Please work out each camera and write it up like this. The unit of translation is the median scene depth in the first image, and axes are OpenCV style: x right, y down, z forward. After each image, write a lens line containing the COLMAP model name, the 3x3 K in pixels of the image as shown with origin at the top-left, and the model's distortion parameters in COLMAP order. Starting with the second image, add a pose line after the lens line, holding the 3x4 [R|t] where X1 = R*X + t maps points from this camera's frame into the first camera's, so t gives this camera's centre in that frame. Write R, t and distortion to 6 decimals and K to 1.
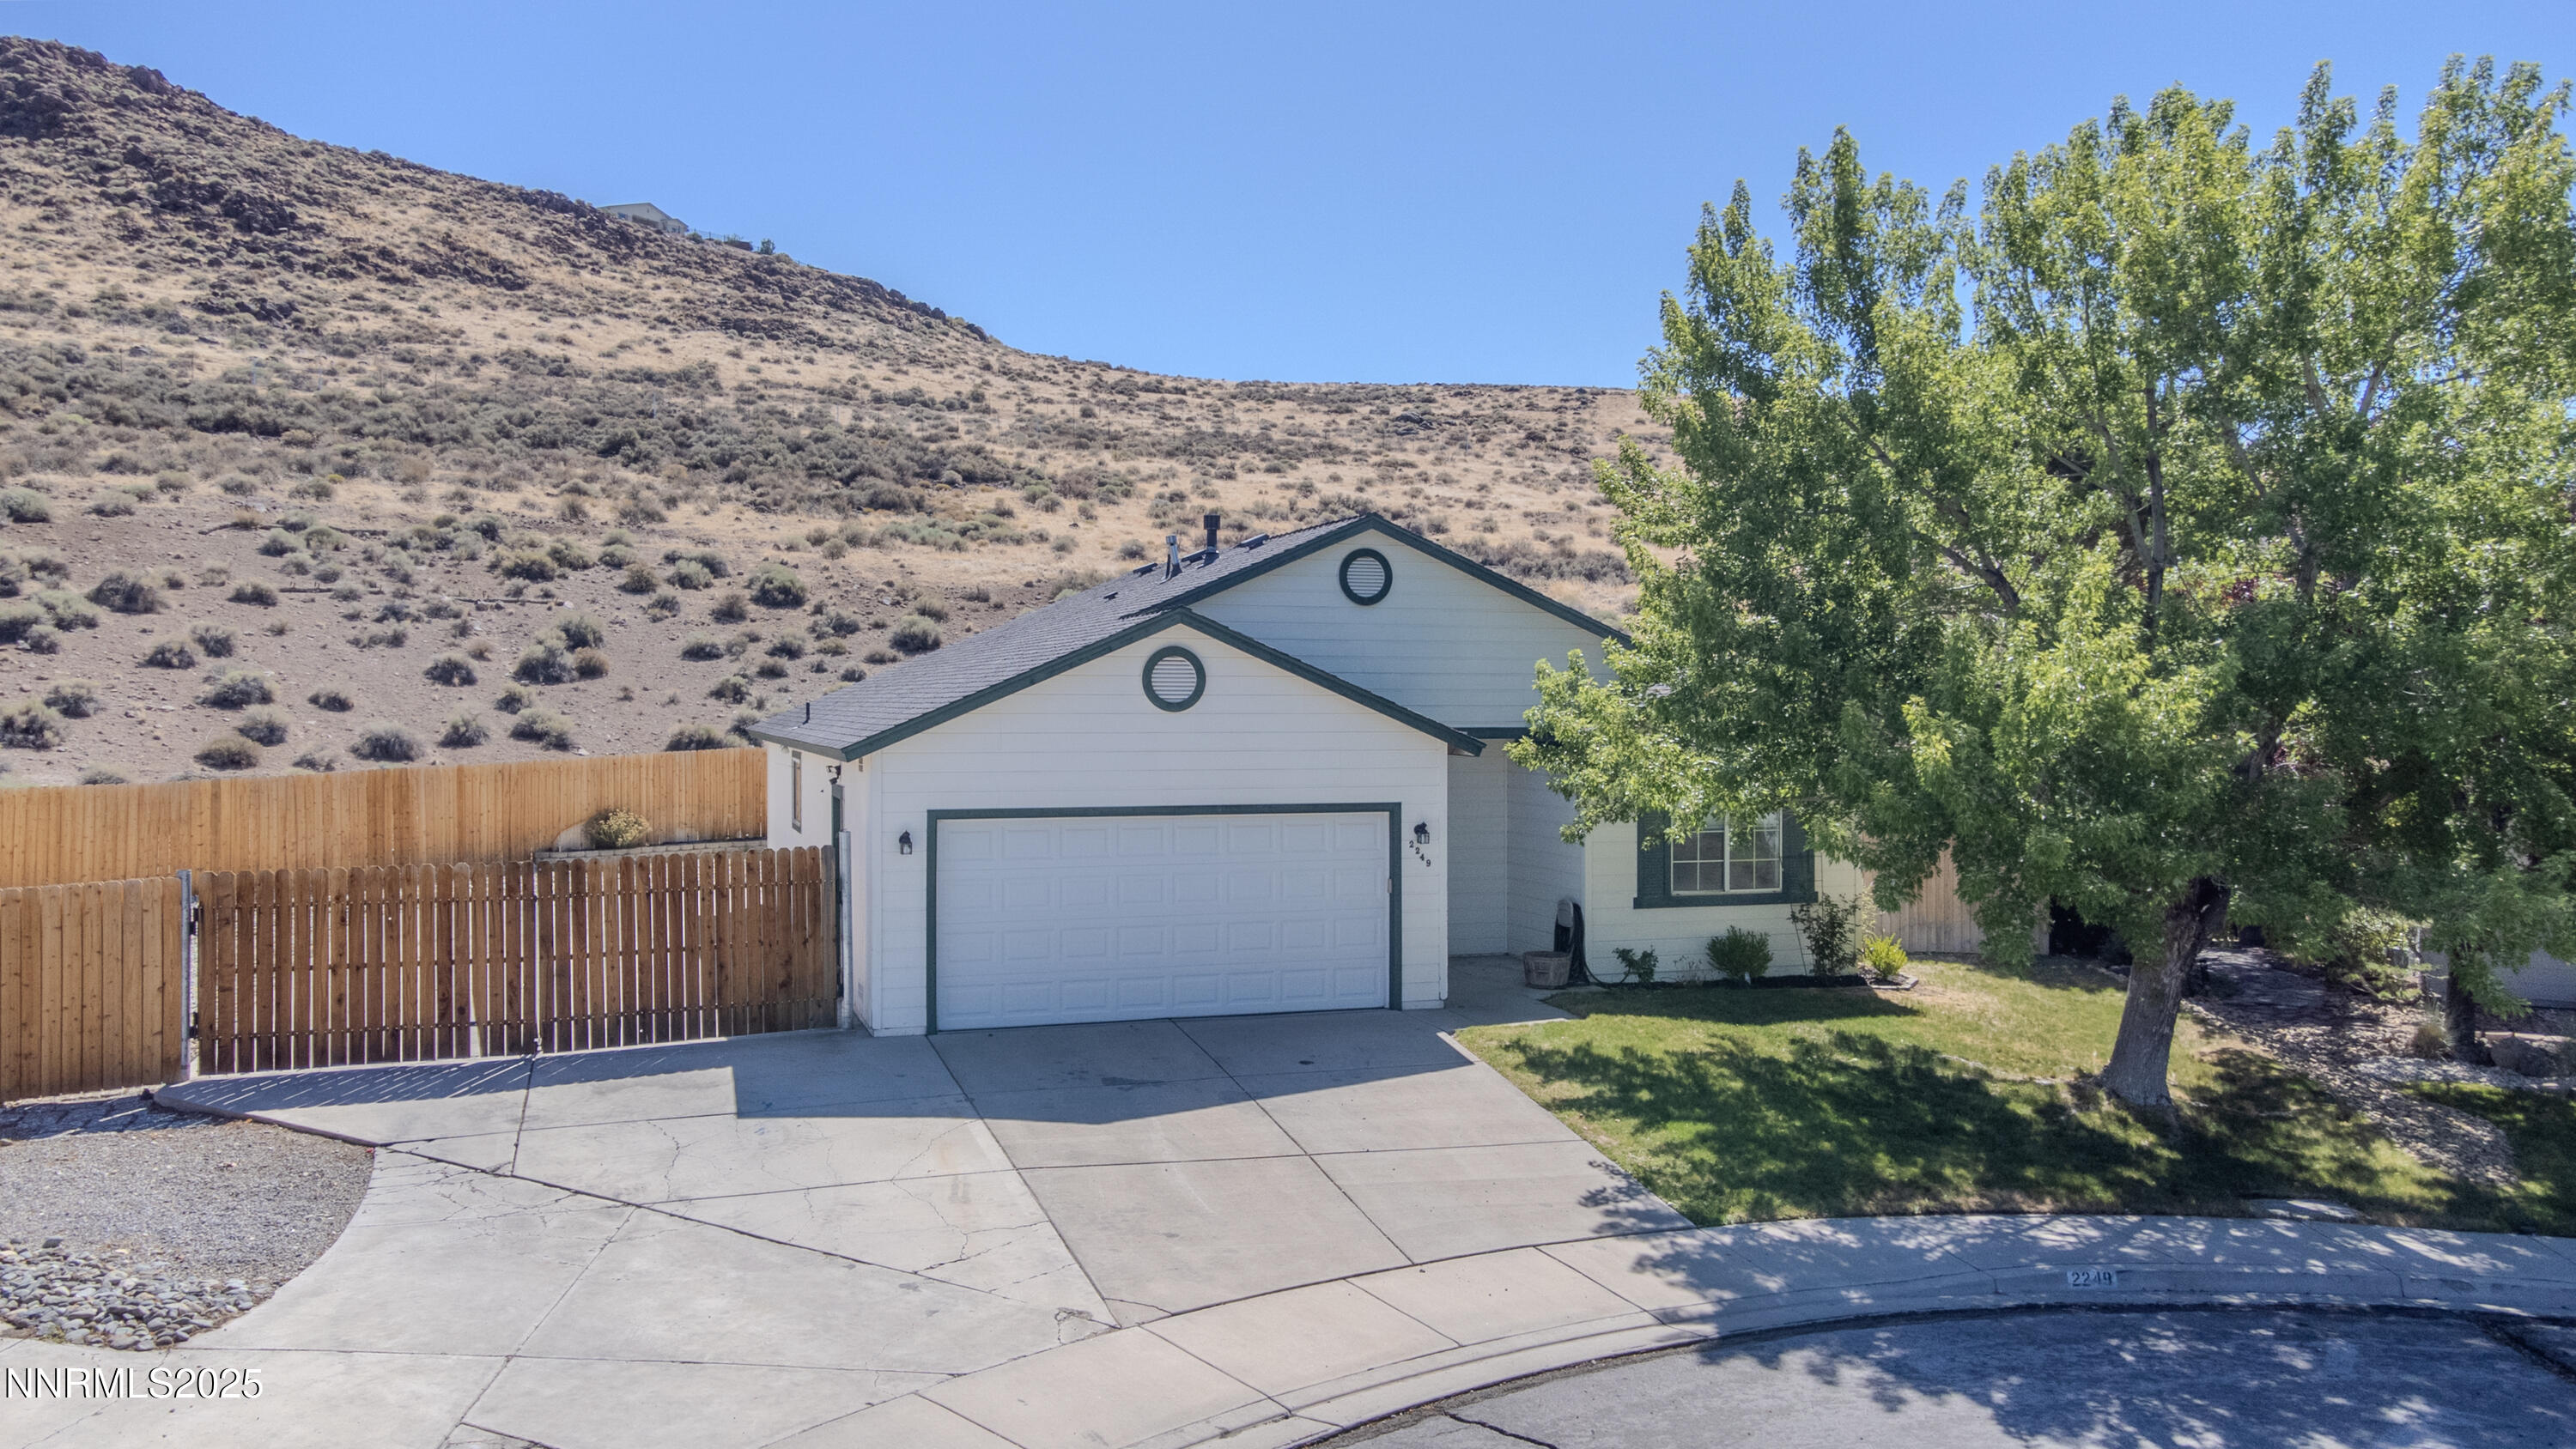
lens RADIAL K [[1926.1, 0, 1288.0], [0, 1926.1, 724.5], [0, 0, 1]] dist [-0.010067, 0.134059]
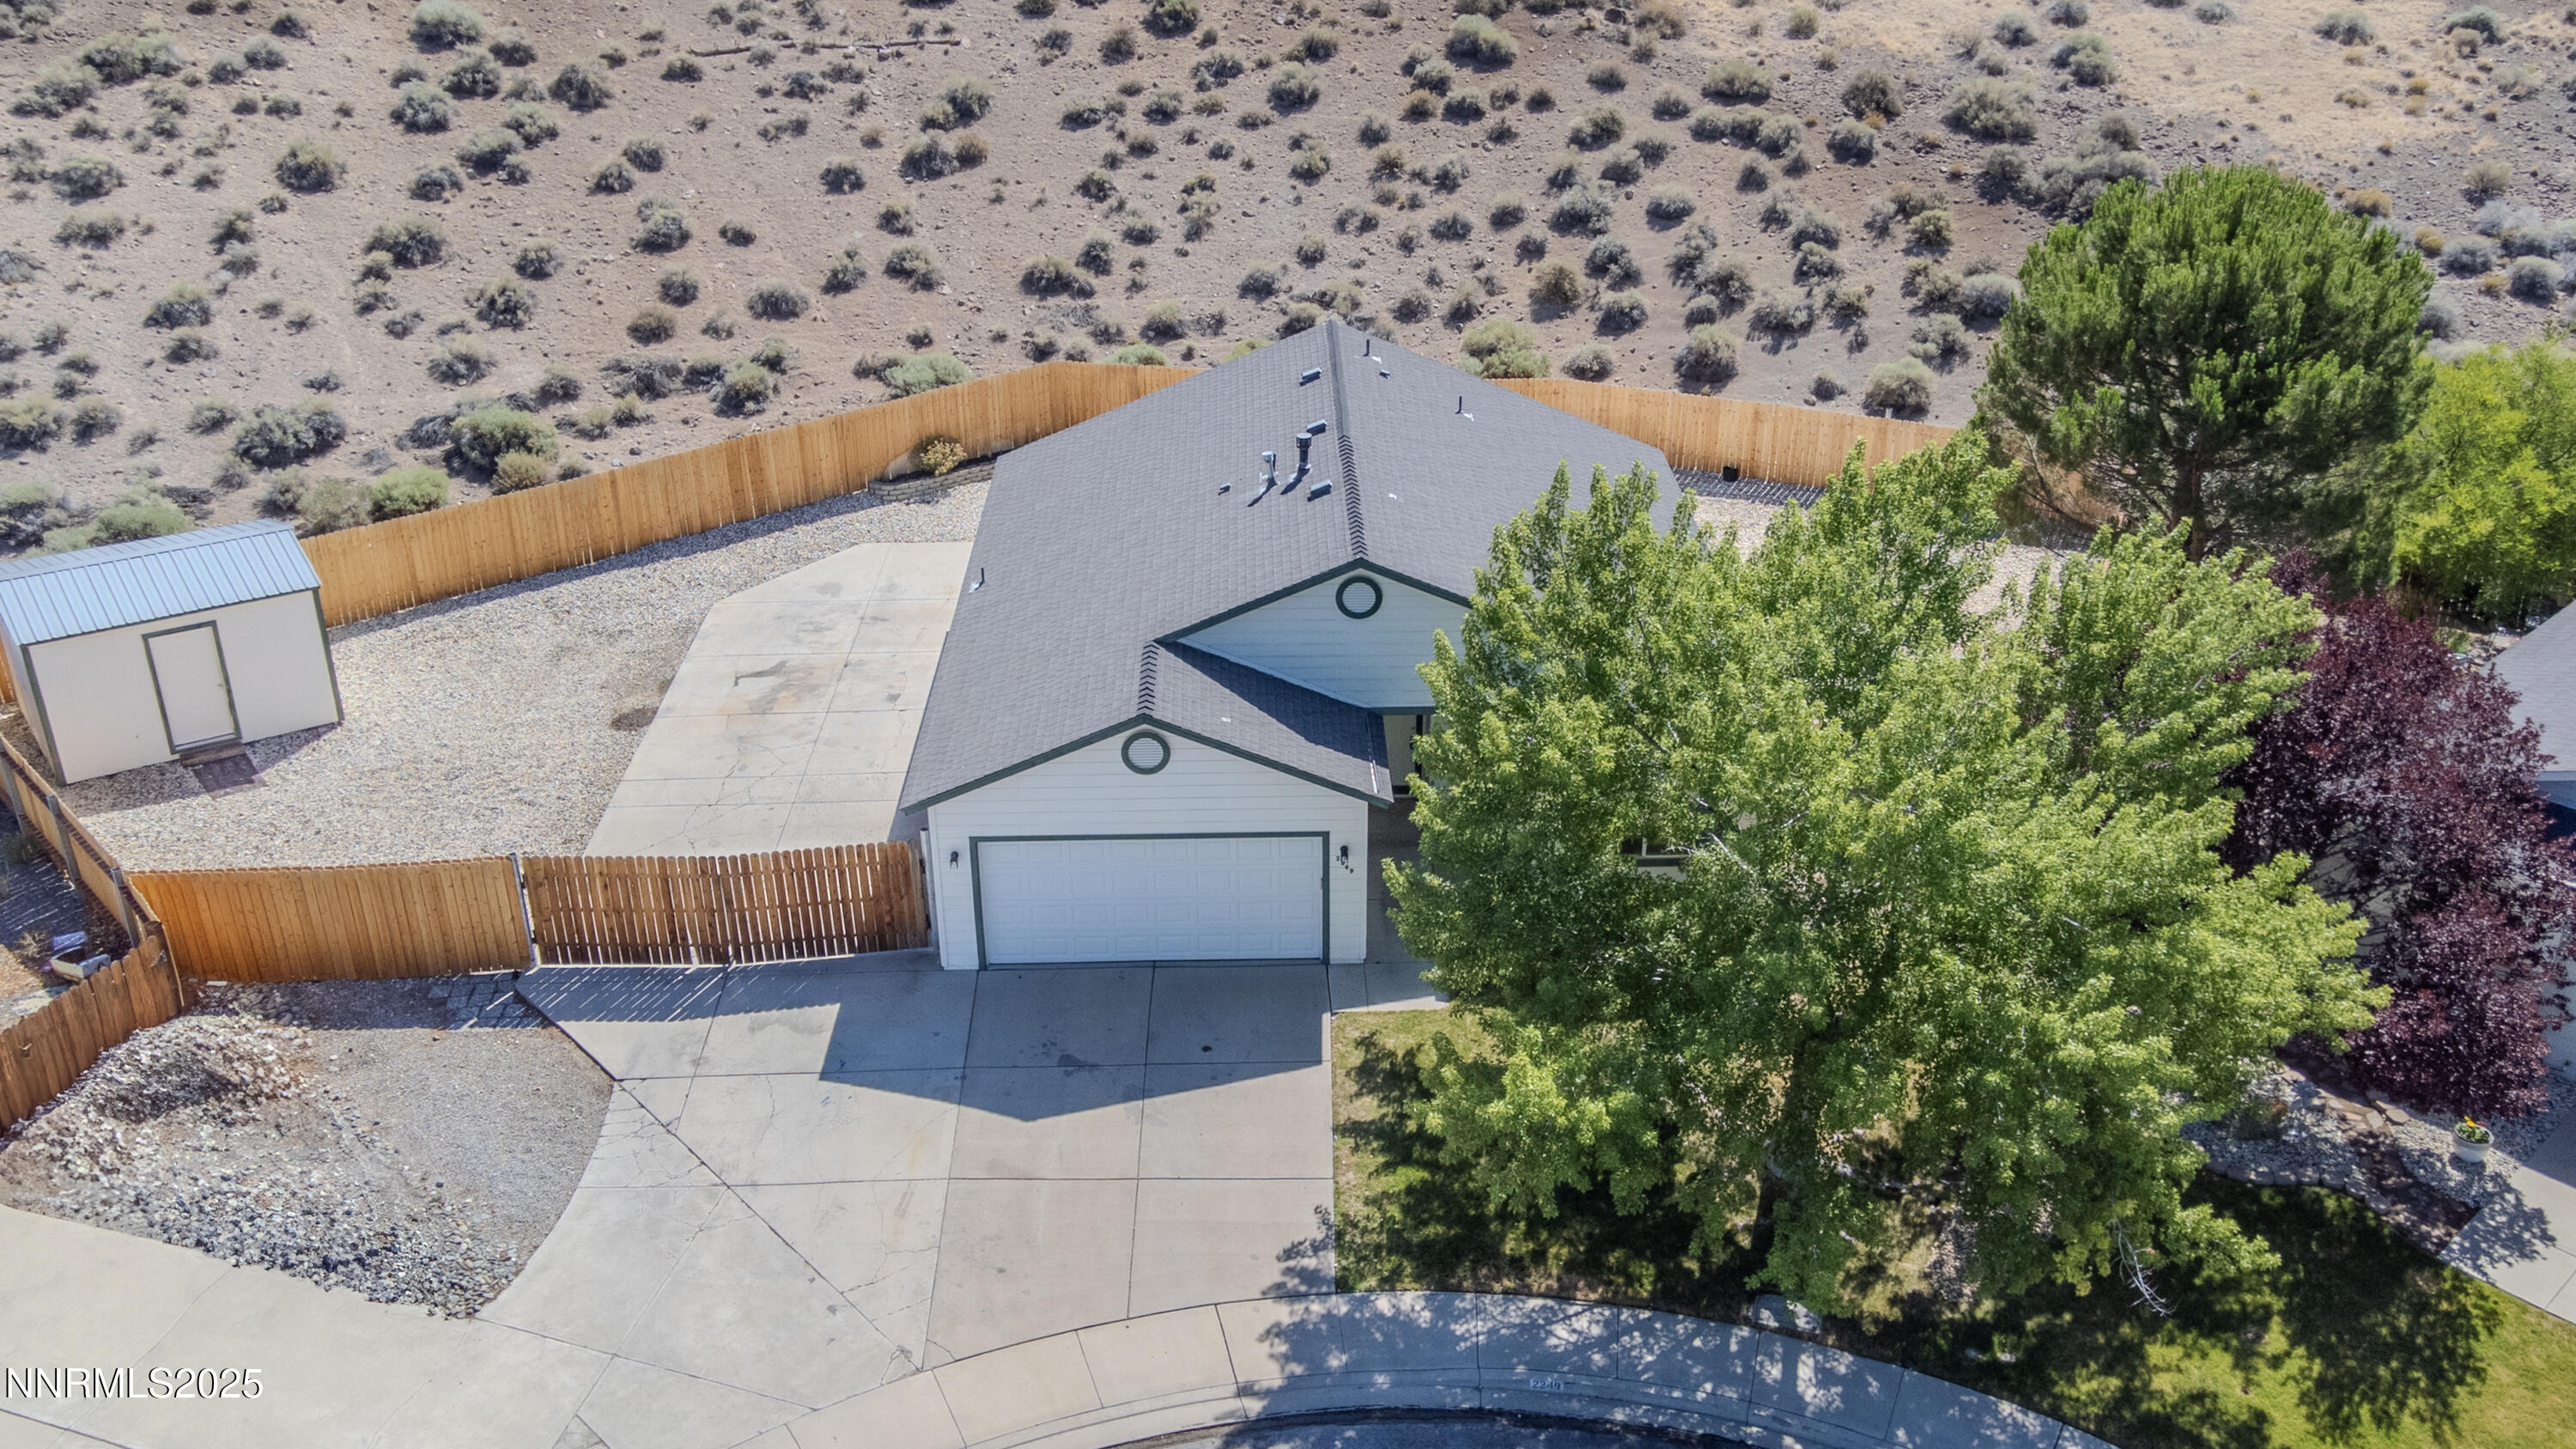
lens RADIAL K [[2203.5, 0, 1379.6], [0, 2203.5, 718.5], [0, 0, 1]] dist [-0.003192, 0.116664]
pose [[0.961182, 0.131895, -0.242347, 0.188981], [-0.011823, 0.897225, 0.441415, -0.292707], [0.275660, -0.421415, 0.863956, -0.110295]]
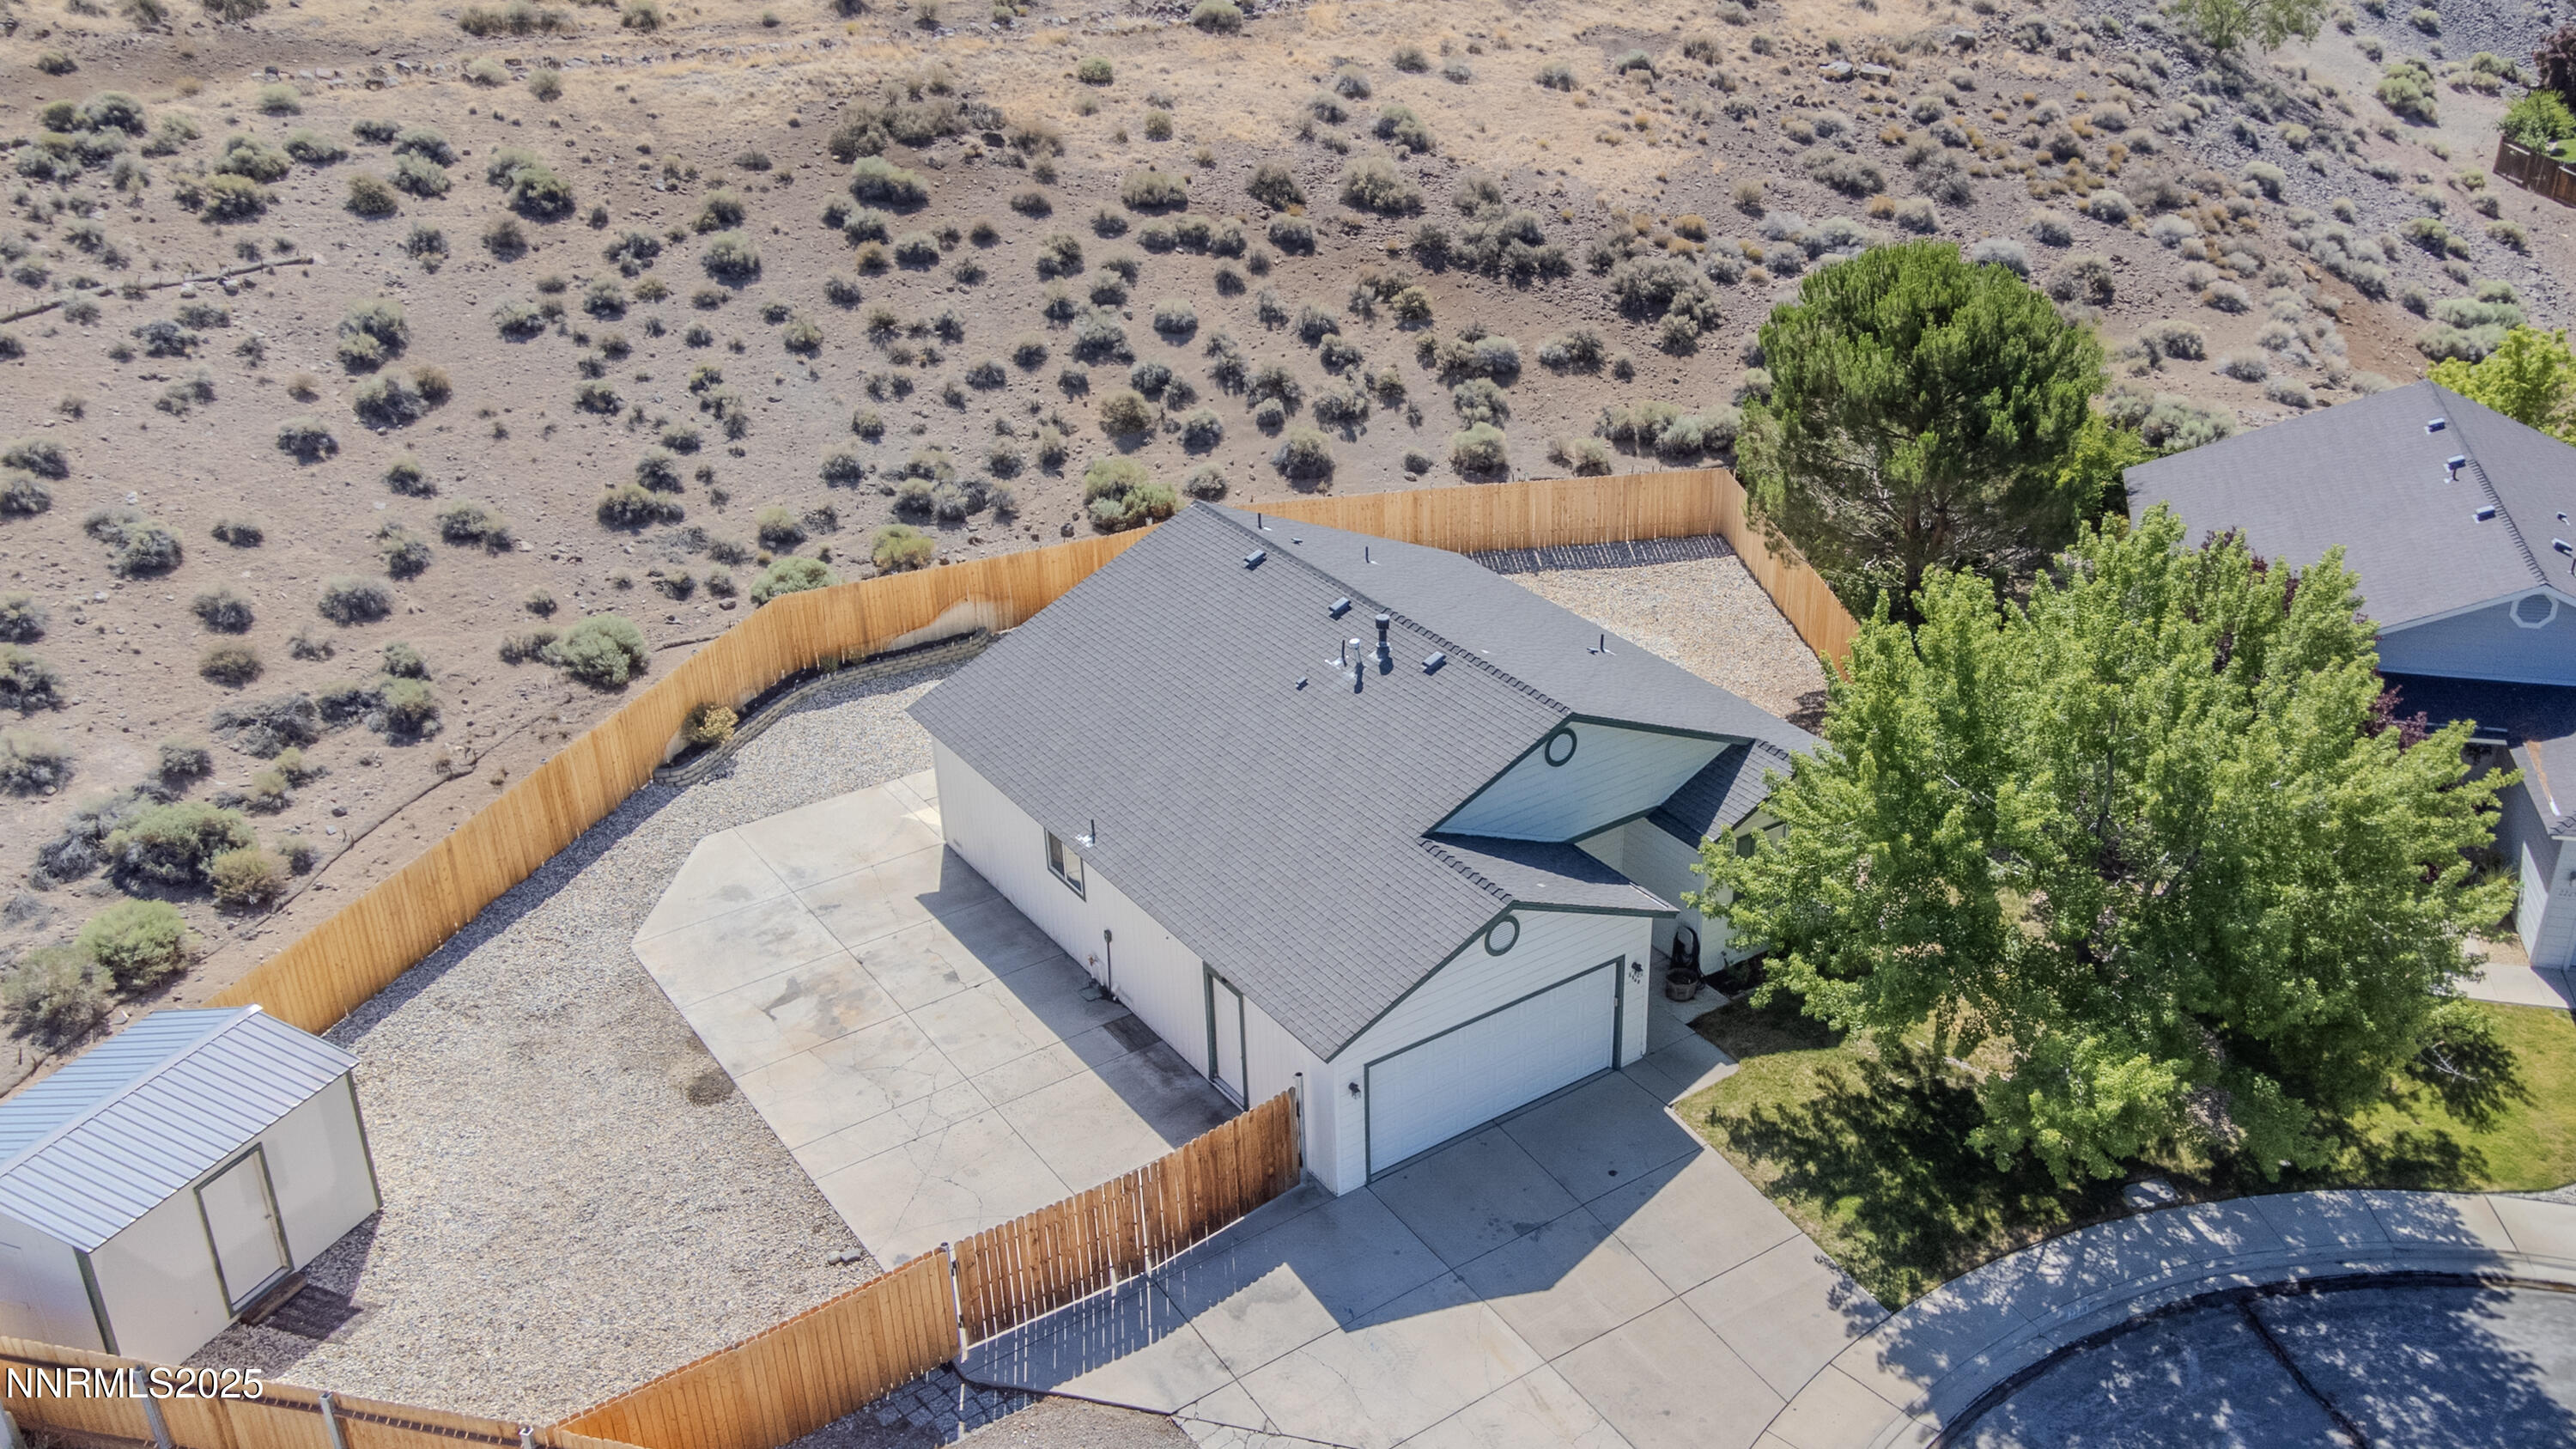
lens RADIAL K [[2207.3, 0, 1478.6], [0, 2207.3, 736.5], [0, 0, 1]] dist [-0.000266, 0.100362]
pose [[0.948658, -0.136350, 0.285407, -0.215609], [-0.005063, 0.895656, 0.444719, -0.365417], [-0.316264, -0.423331, 0.848981, -0.143663]]
